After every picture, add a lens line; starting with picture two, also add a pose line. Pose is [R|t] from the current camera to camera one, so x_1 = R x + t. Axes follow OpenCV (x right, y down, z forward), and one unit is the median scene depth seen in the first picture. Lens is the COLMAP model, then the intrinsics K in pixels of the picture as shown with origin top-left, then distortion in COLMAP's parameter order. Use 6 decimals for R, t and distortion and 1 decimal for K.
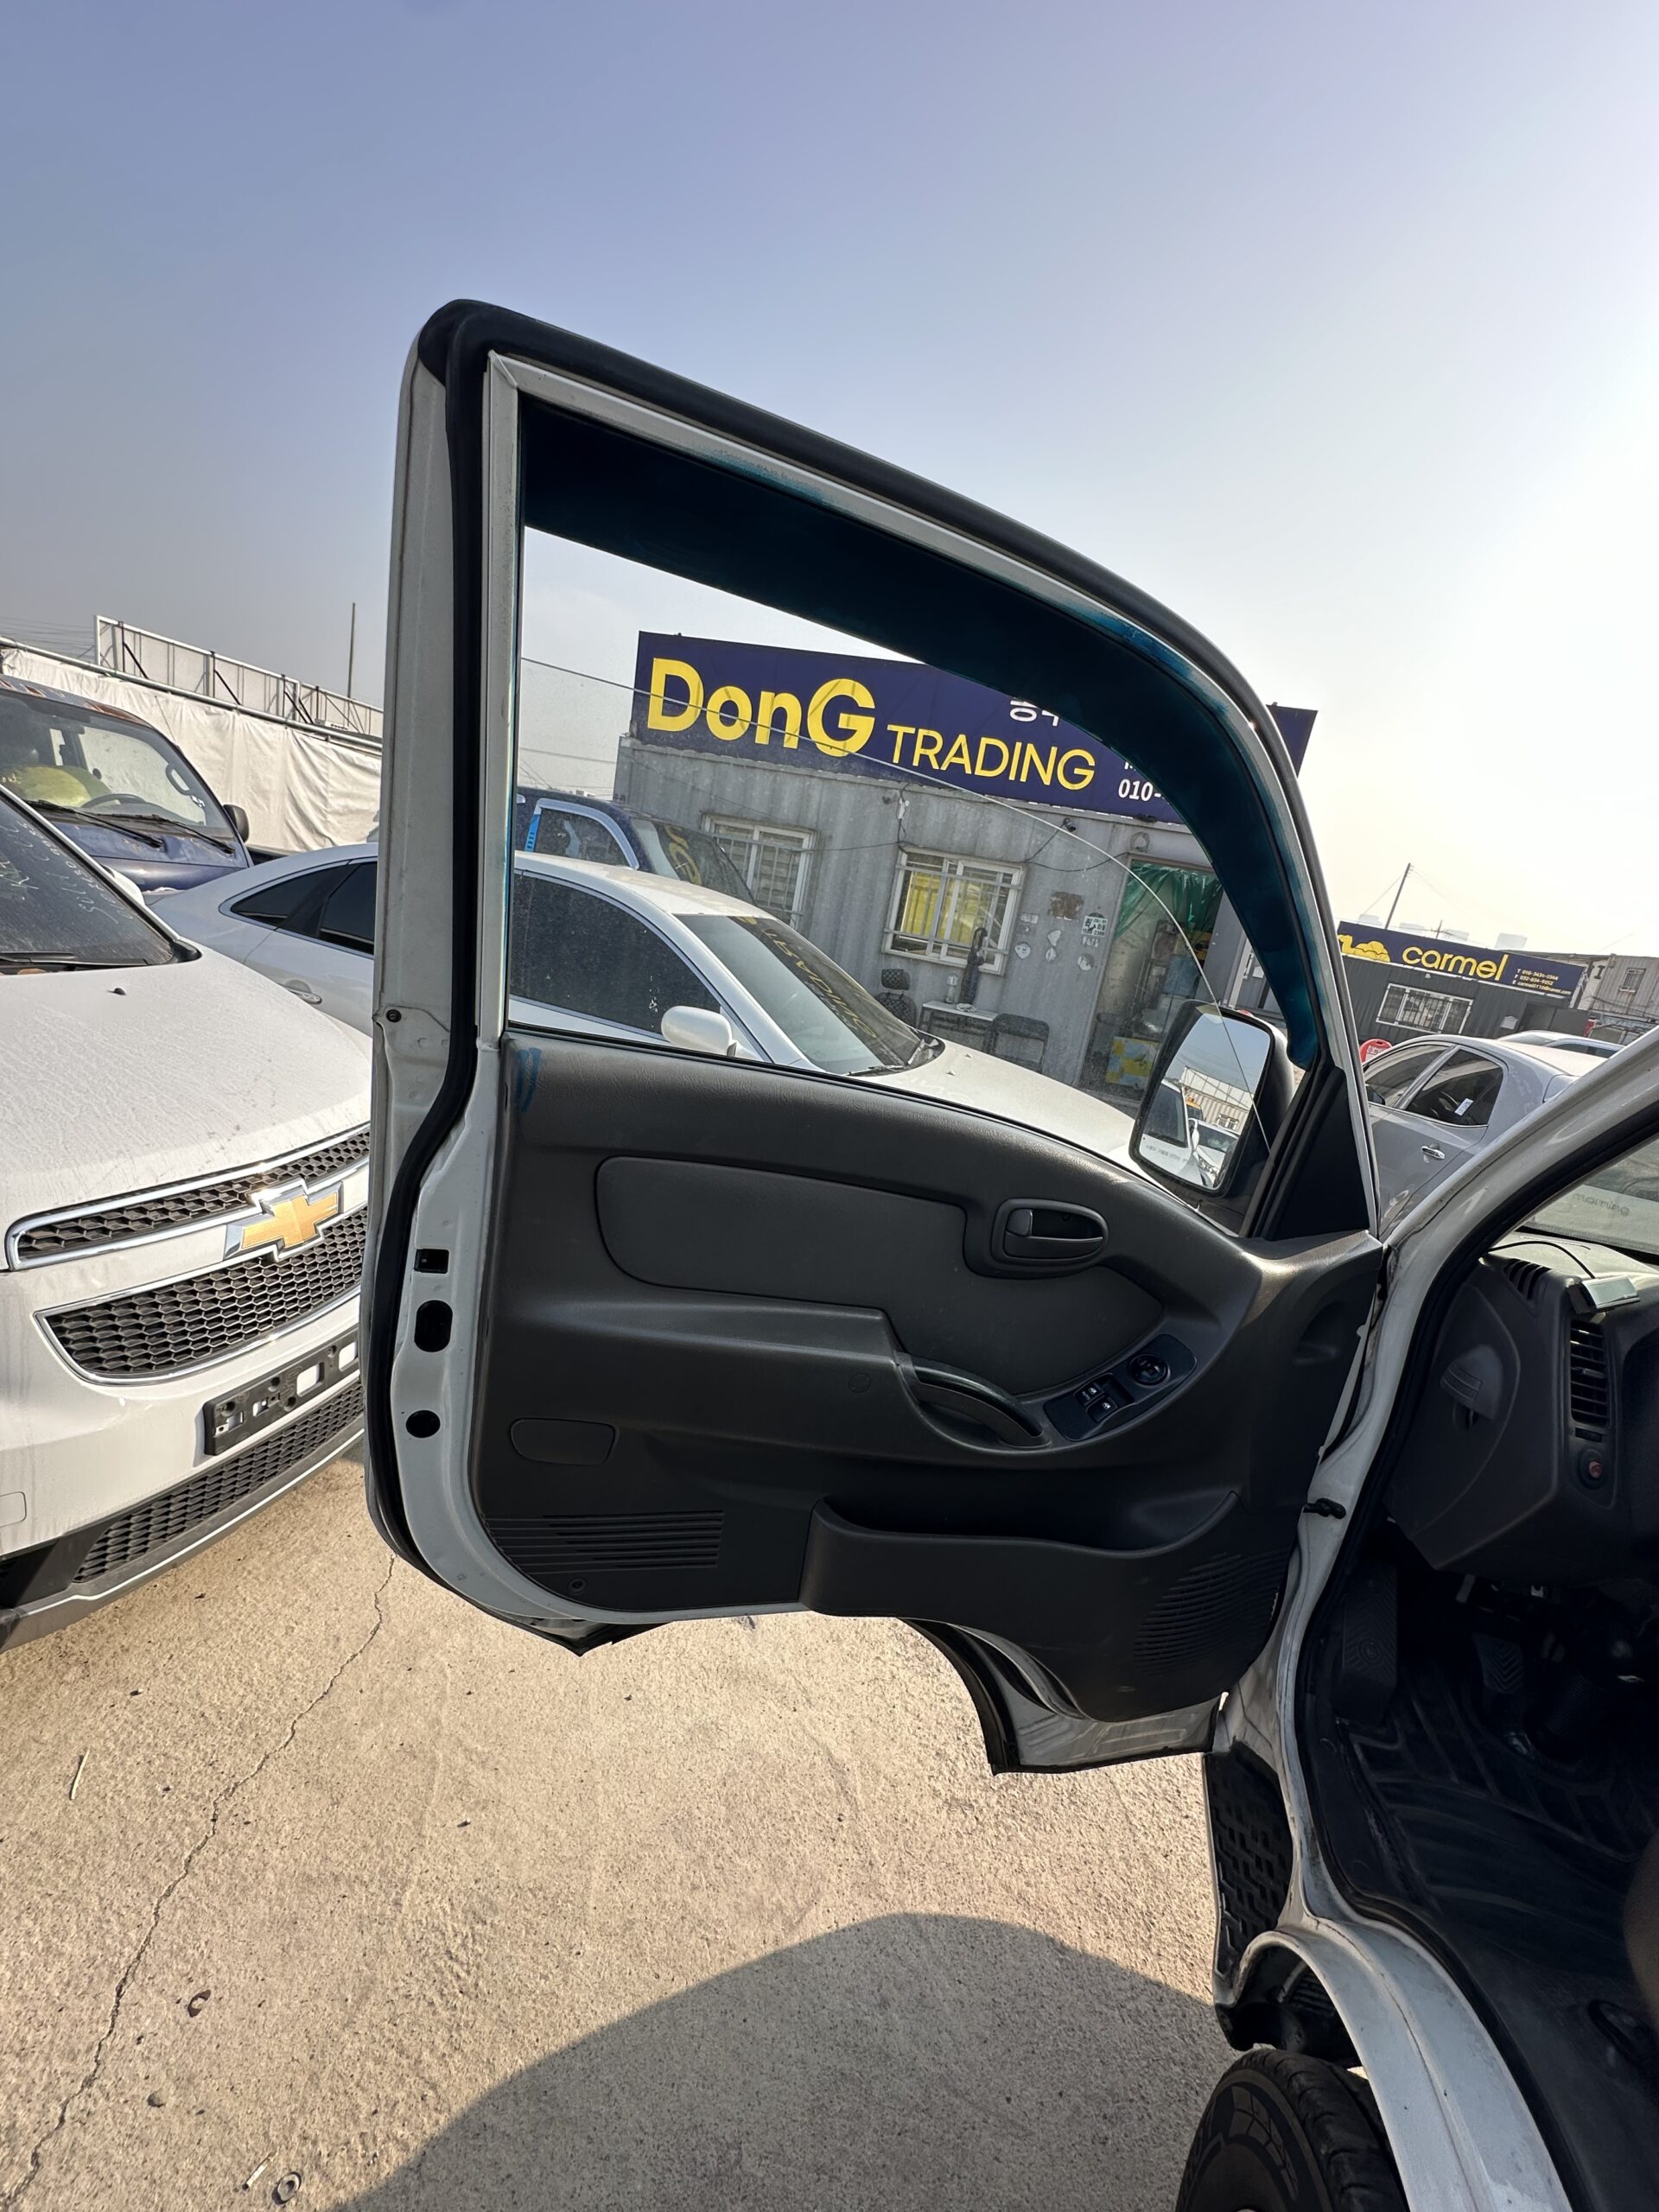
lens RADIAL K [[888.4, 0, 837.7], [0, 888.4, 1102.2], [0, 0, 1]] dist [-0.003038, 0.000598]
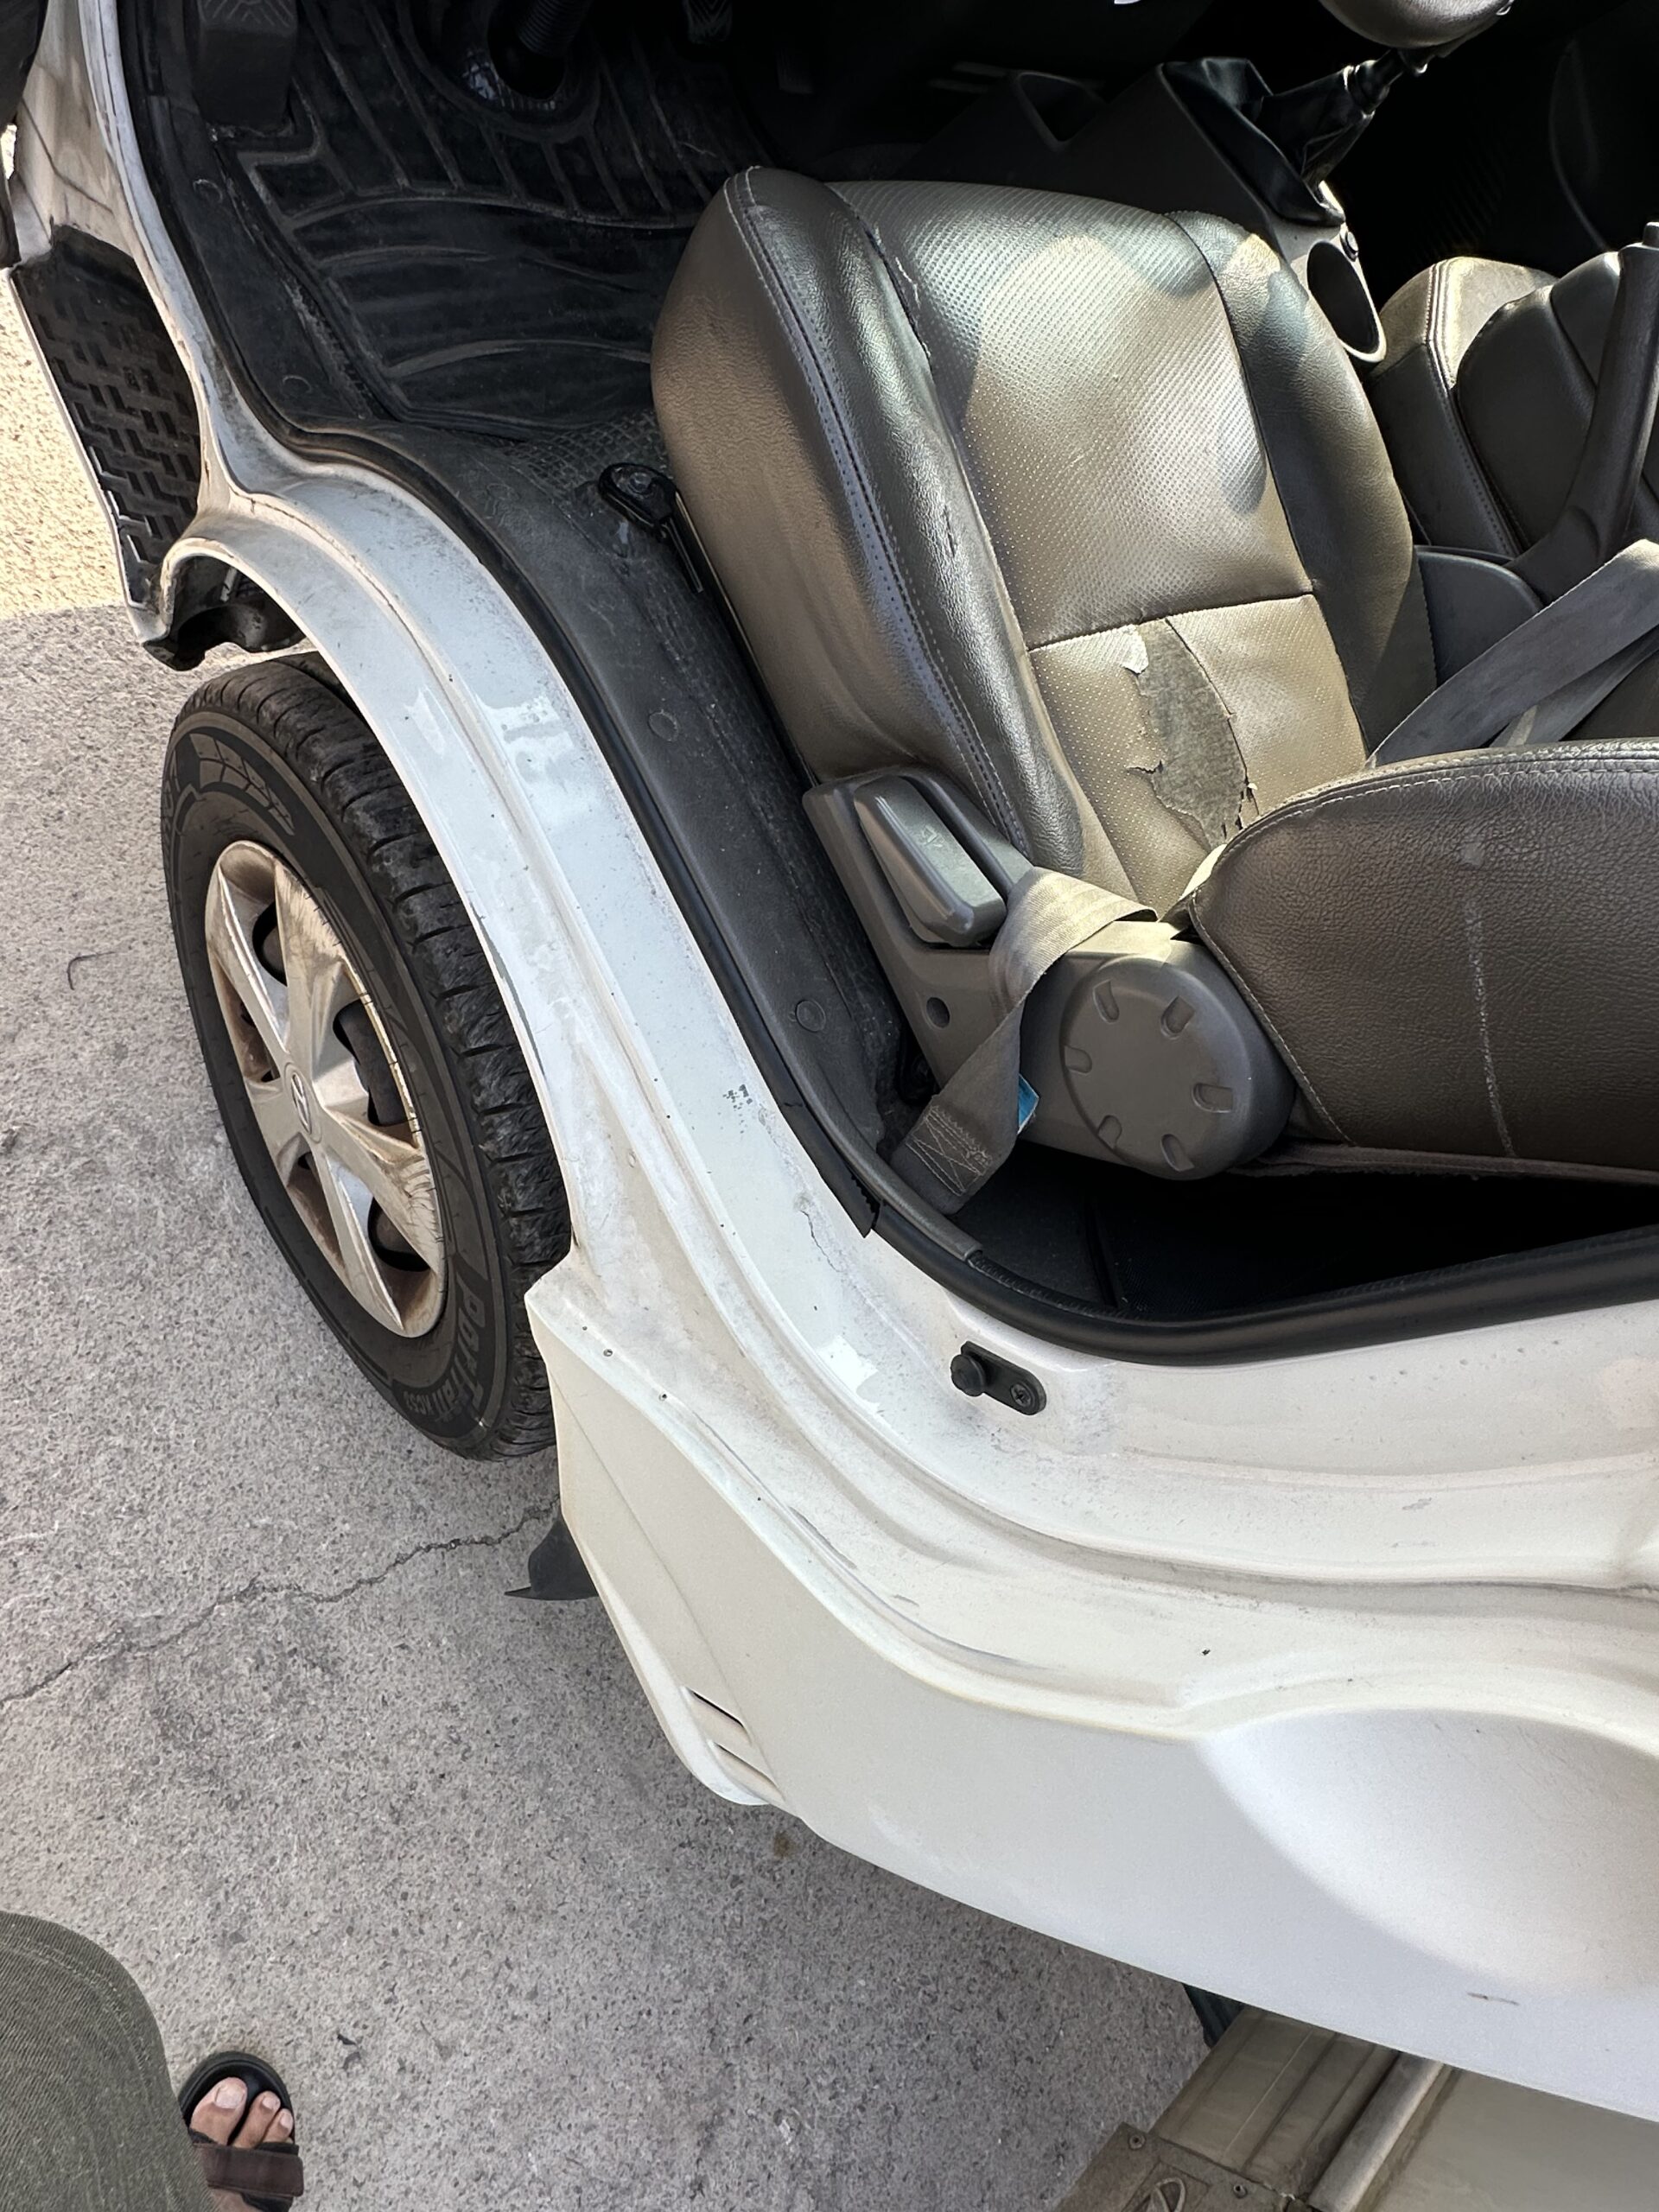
lens RADIAL K [[1287.9, 0, 781.5], [0, 1287.9, 1100.4], [0, 0, 1]] dist [-0.005937, 0.001202]
pose [[0.695170, -0.601725, 0.393275, 0.159939], [-0.196128, 0.367570, 0.909080, 0.154199], [-0.691572, -0.709098, 0.137509, 0.265756]]
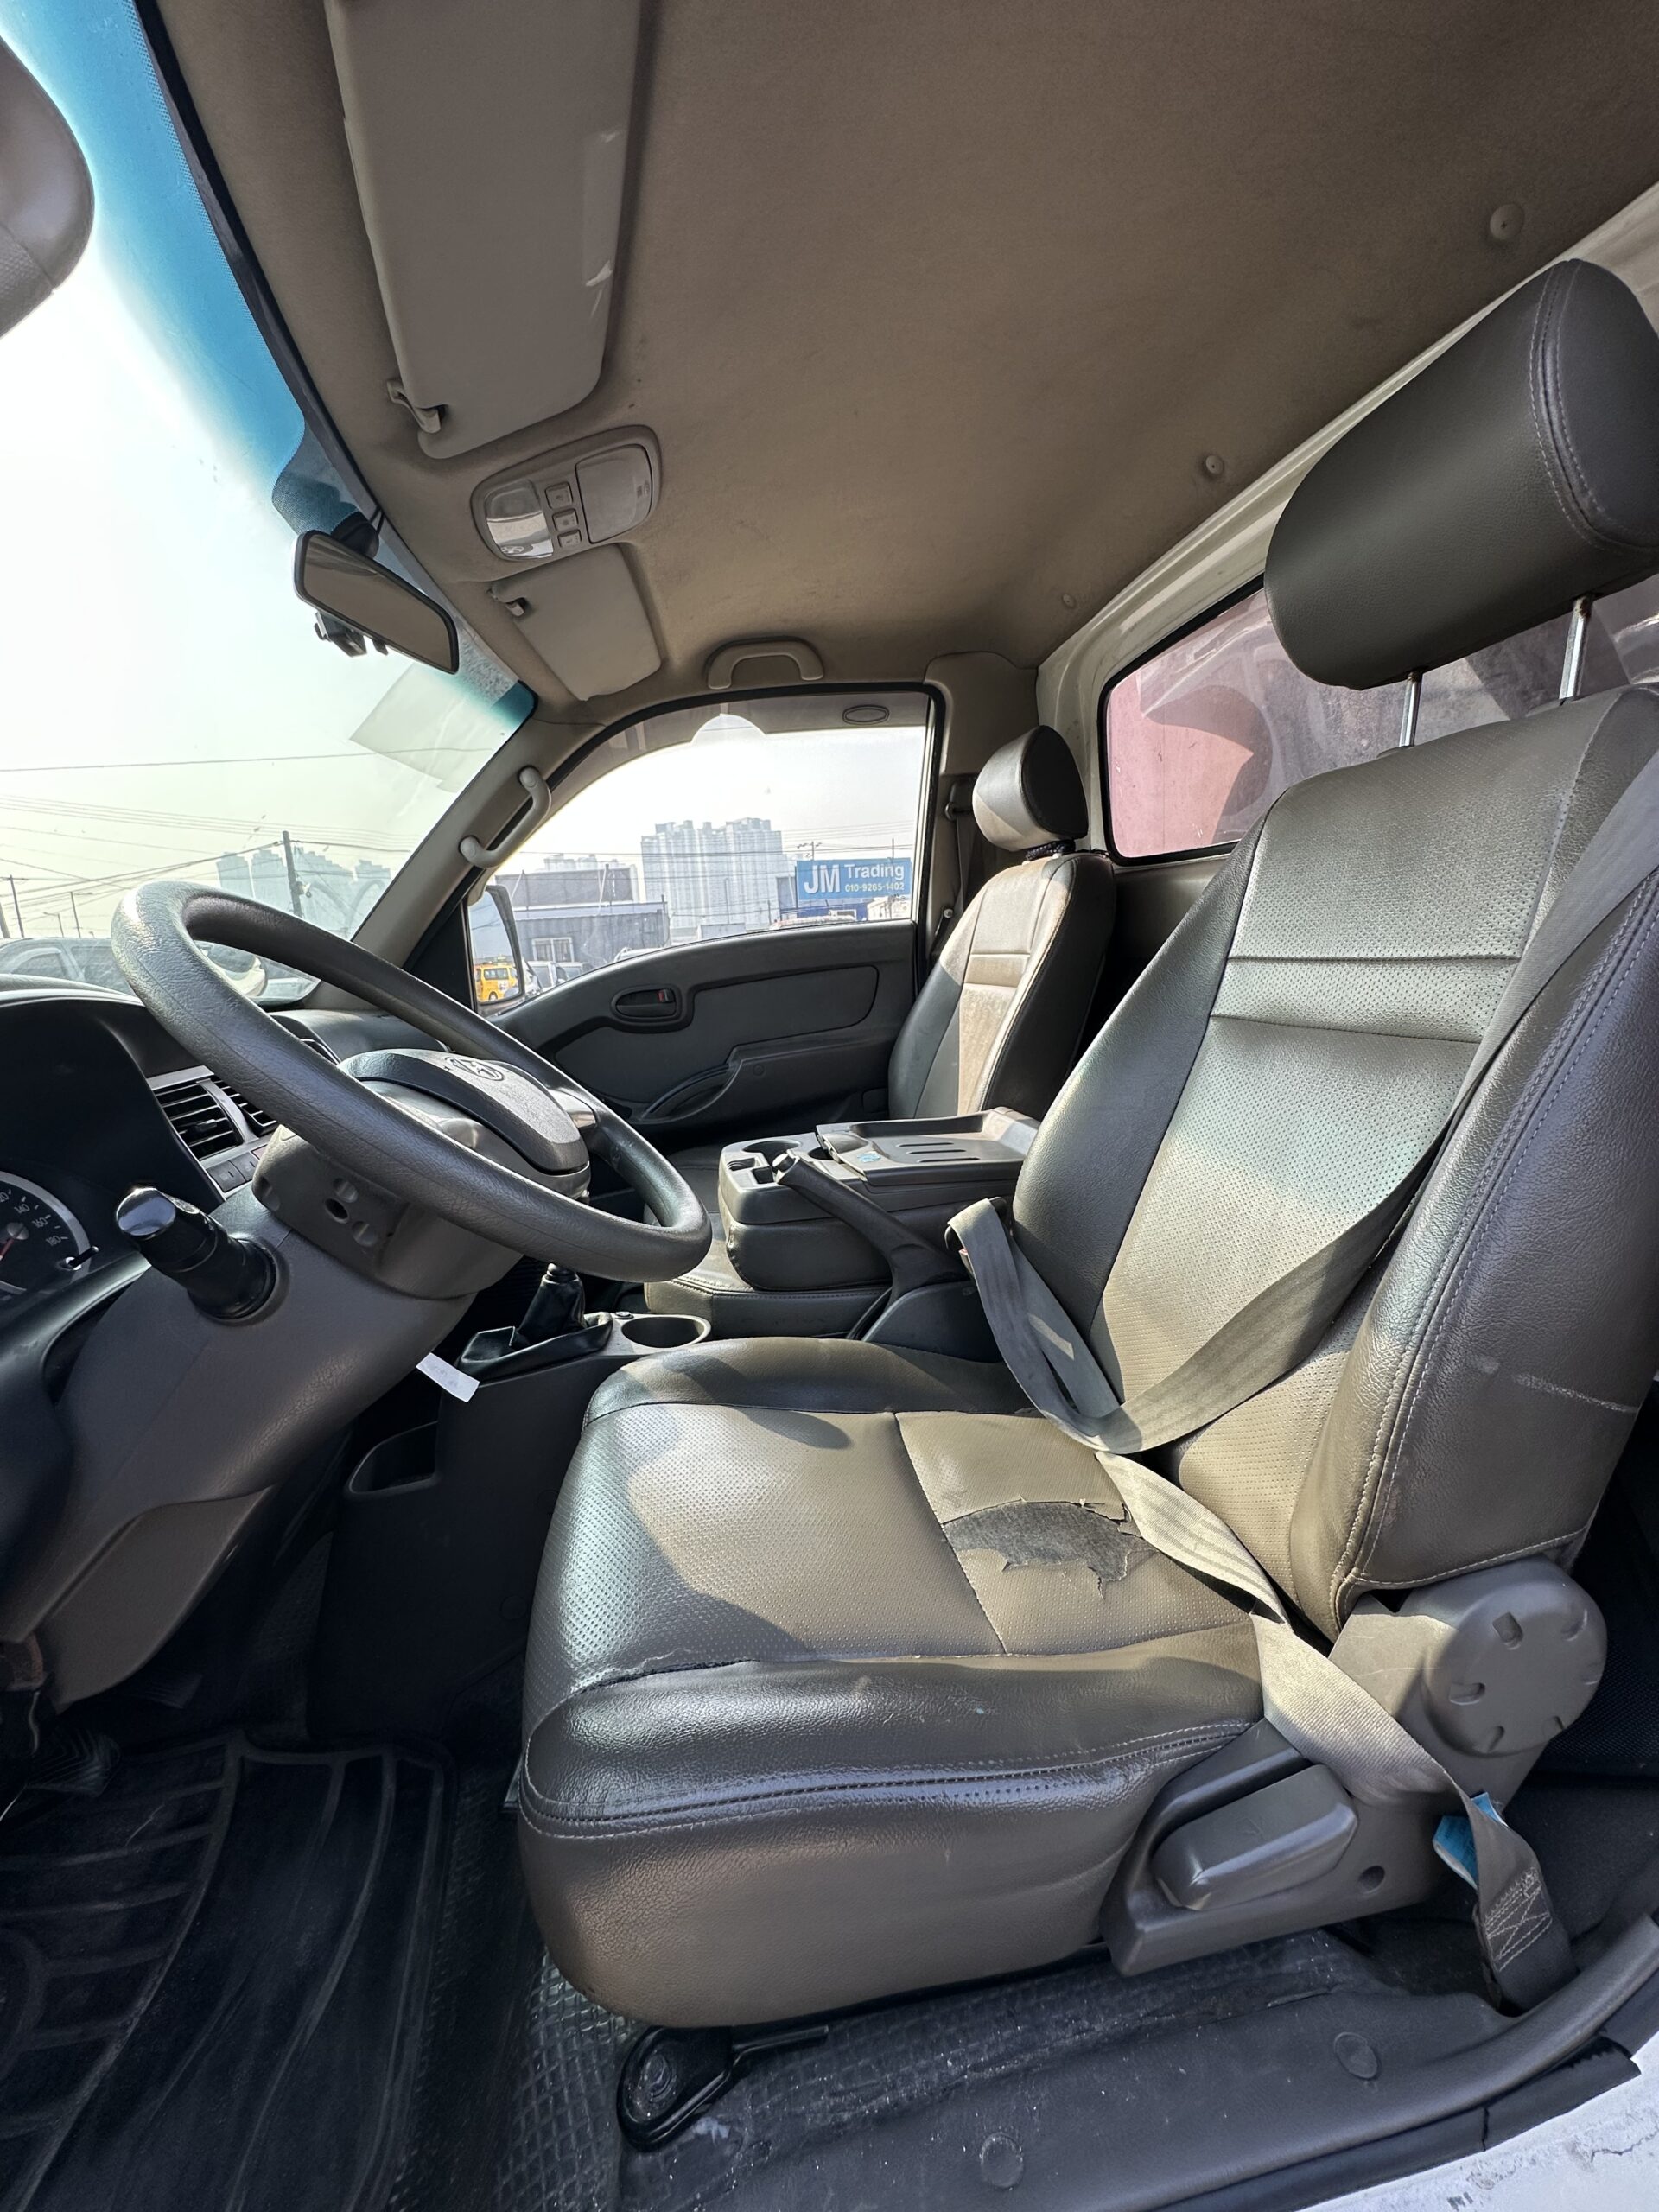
lens RADIAL K [[888.4, 0, 830.5], [0, 888.4, 1094.5], [0, 0, 1]] dist [-0.003038, 0.000598]
pose [[-0.430375, -0.314747, 0.845997, 0.338856], [0.184006, 0.886966, 0.423596, 0.118844], [-0.883696, 0.337974, -0.323813, 0.553570]]
